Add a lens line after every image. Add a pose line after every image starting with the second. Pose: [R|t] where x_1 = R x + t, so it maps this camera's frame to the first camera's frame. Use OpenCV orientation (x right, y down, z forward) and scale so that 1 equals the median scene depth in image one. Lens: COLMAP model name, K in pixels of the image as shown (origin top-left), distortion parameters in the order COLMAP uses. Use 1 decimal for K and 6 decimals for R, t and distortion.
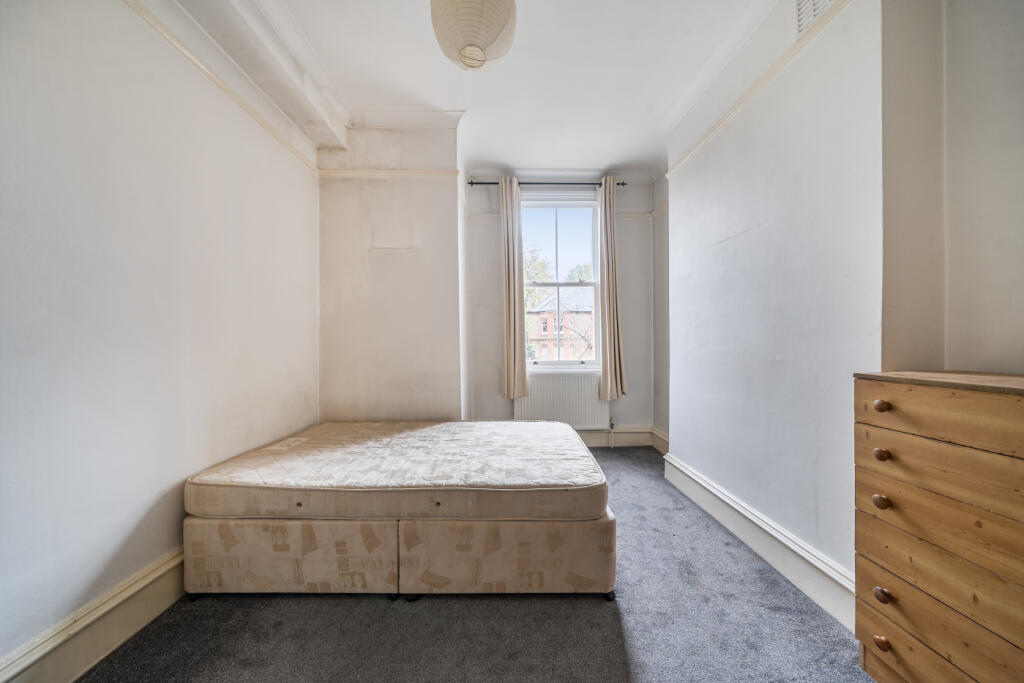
lens RADIAL K [[343.5, 0, 508.1], [0, 343.5, 342.0], [0, 0, 1]] dist [-0.001687, 0.000107]
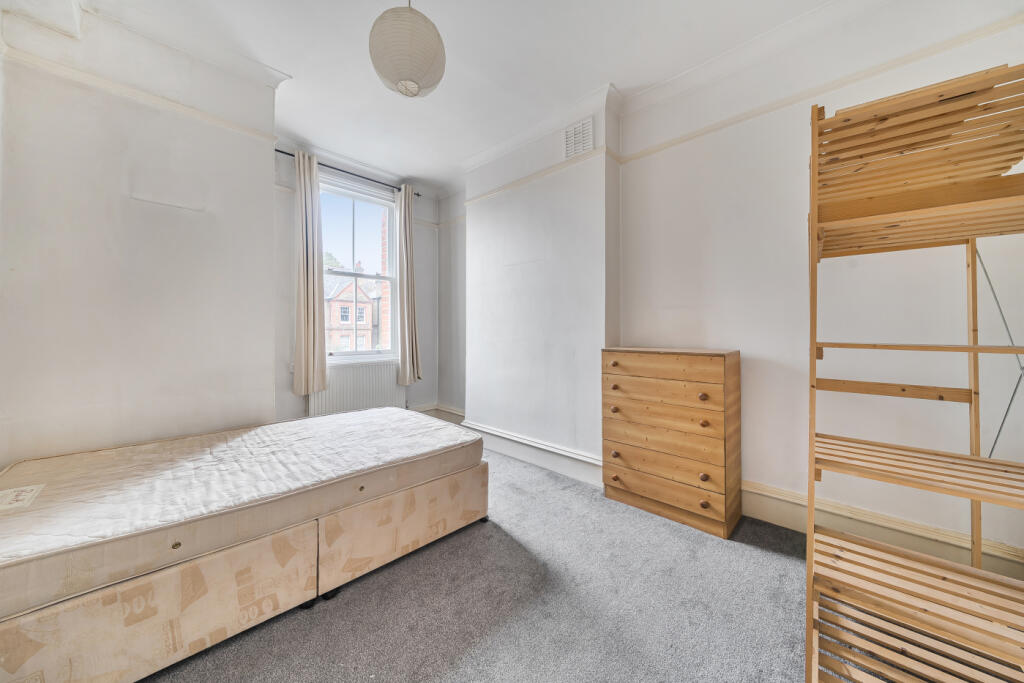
lens RADIAL K [[330.9, 0, 509.5], [0, 330.9, 326.2], [0, 0, 1]] dist [0.001674, 0.000108]
pose [[0.737423, 0.015964, 0.675243, -0.548943], [-0.003228, 0.999793, -0.020113, -0.000593], [-0.675424, 0.012652, 0.737321, -0.047285]]
